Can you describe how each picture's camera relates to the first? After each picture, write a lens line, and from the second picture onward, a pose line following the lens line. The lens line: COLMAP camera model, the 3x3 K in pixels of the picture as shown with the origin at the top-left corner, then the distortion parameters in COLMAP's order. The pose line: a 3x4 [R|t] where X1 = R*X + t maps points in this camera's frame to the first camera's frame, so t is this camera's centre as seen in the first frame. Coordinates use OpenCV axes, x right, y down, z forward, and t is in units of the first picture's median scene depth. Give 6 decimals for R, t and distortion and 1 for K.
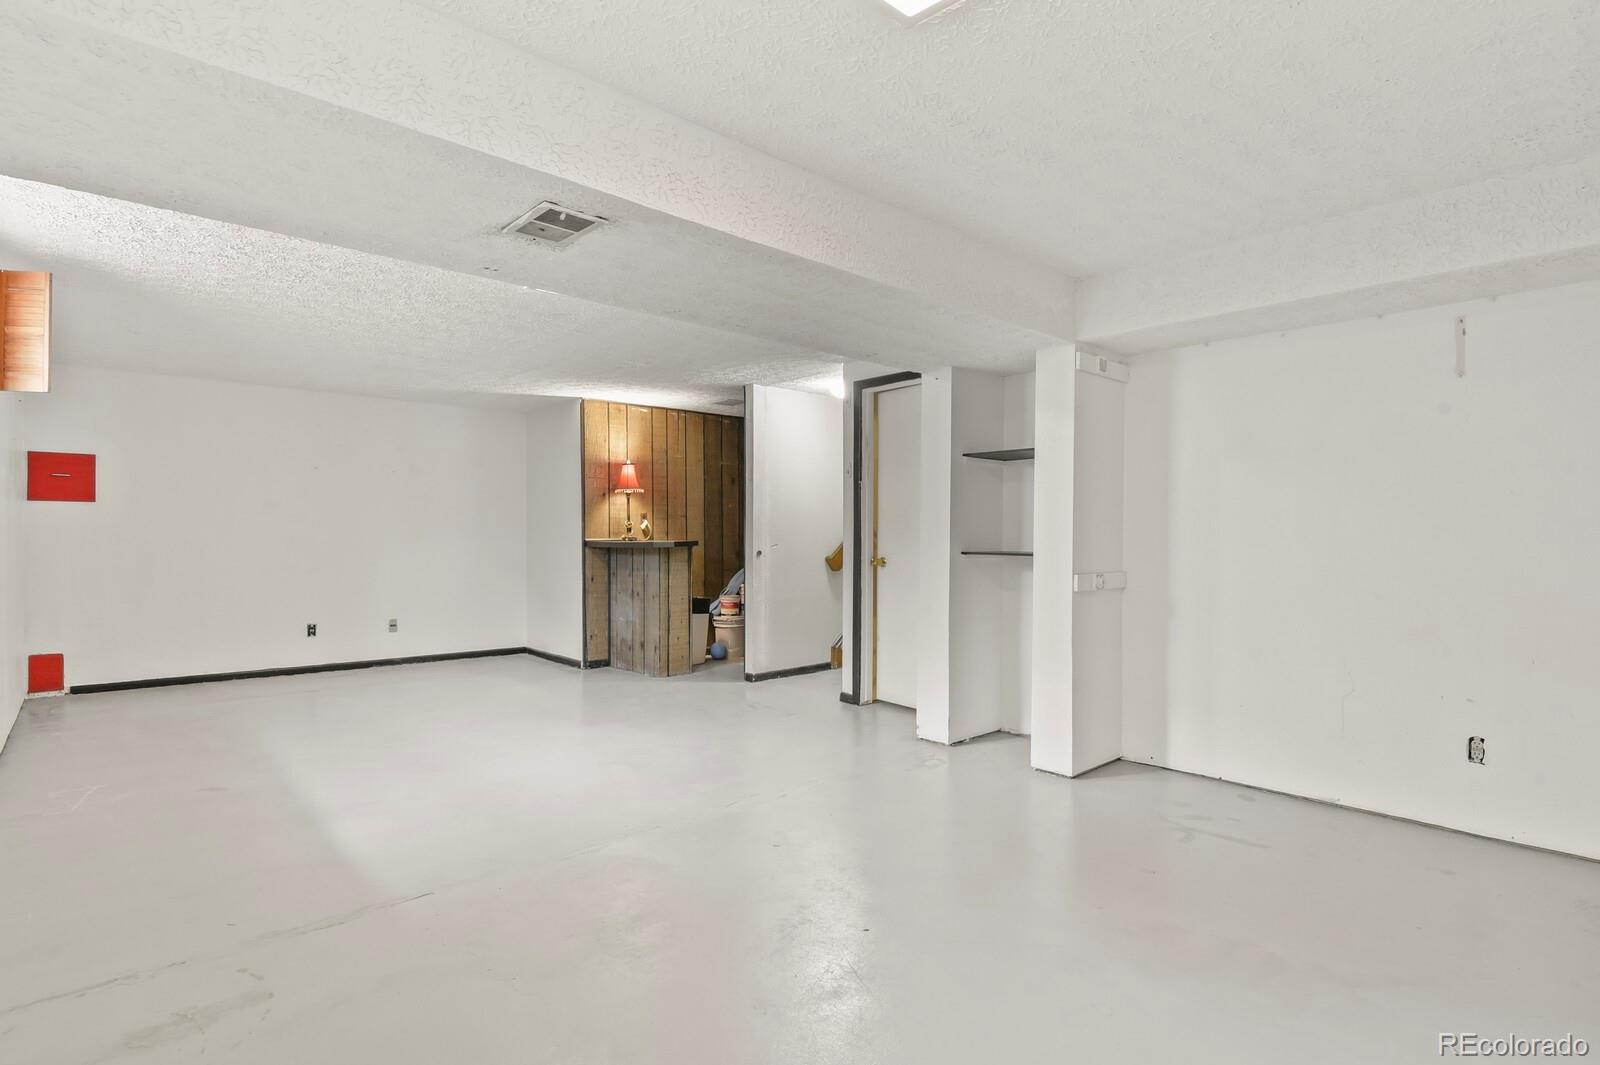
lens RADIAL K [[777.5, 0, 809.9], [0, 777.5, 535.4], [0, 0, 1]] dist [-0.006062, -0.006321]
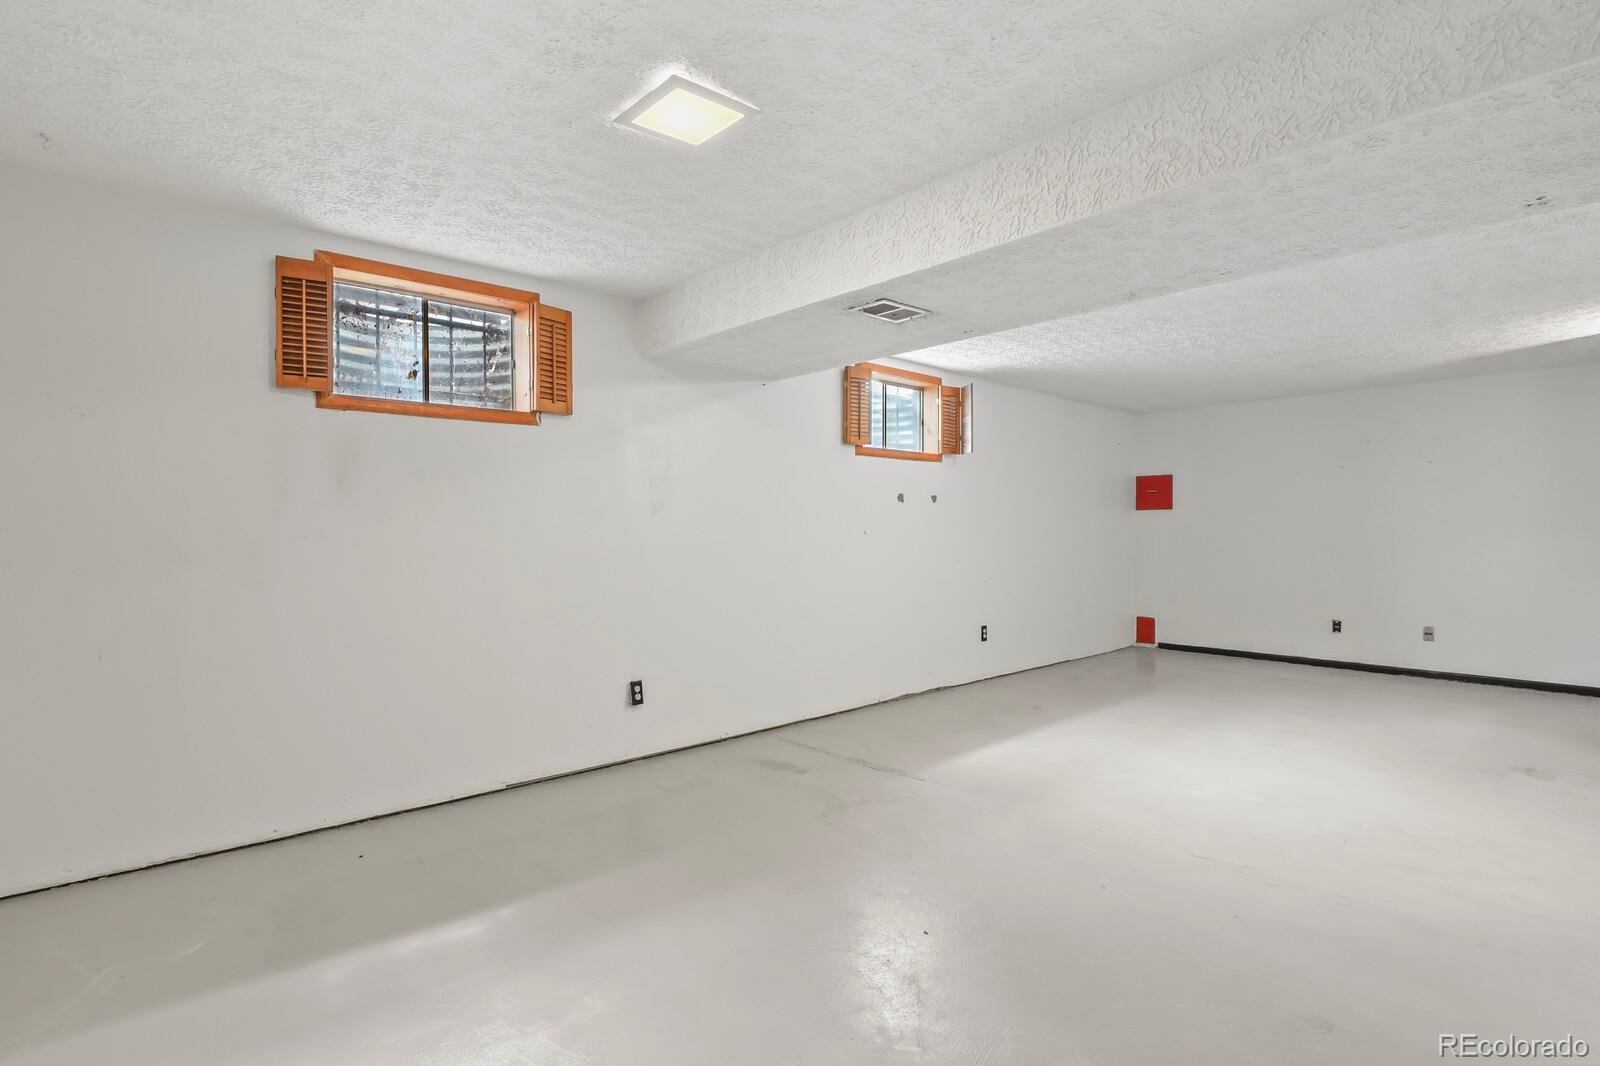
lens RADIAL K [[777.5, 0, 810.0], [0, 777.5, 534.4], [0, 0, 1]] dist [-0.006062, -0.006321]
pose [[0.013774, -0.001259, -0.999904, 0.437463], [0.003208, 0.999994, -0.001215, 0.000125], [0.999900, -0.003191, 0.013778, 0.347708]]
